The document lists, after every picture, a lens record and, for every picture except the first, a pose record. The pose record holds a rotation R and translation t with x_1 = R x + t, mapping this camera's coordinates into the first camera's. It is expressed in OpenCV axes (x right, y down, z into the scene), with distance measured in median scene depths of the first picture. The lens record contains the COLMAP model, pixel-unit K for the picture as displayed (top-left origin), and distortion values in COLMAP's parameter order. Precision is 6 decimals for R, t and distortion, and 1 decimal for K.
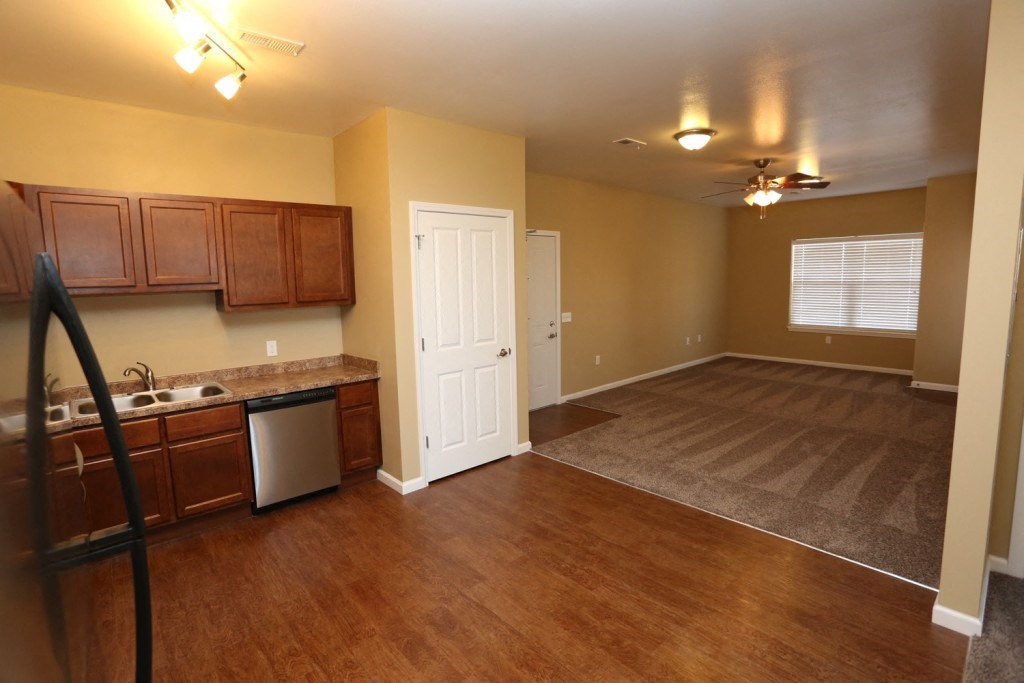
lens RADIAL K [[487.5, 0, 508.1], [0, 487.5, 334.8], [0, 0, 1]] dist [-0.073600, 0.023516]
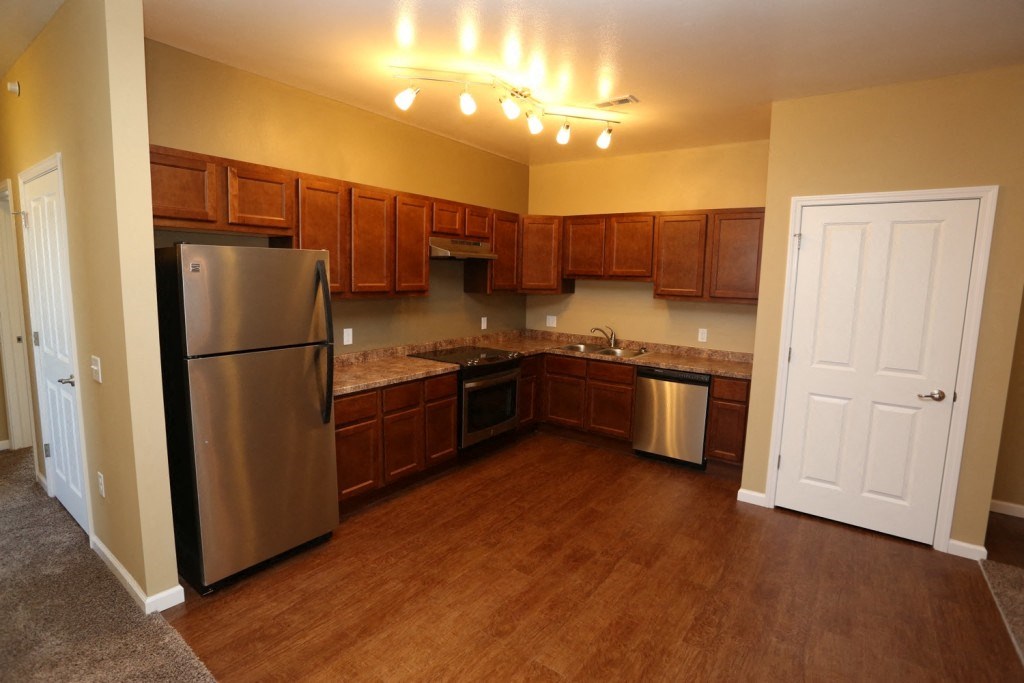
lens RADIAL K [[487.5, 0, 508.1], [0, 487.5, 334.8], [0, 0, 1]] dist [-0.073600, 0.023516]
pose [[0.215379, 0.145859, -0.965576, 0.575602], [-0.143071, 0.982826, 0.116552, -0.045244], [0.965993, 0.113043, 0.232549, 0.289116]]
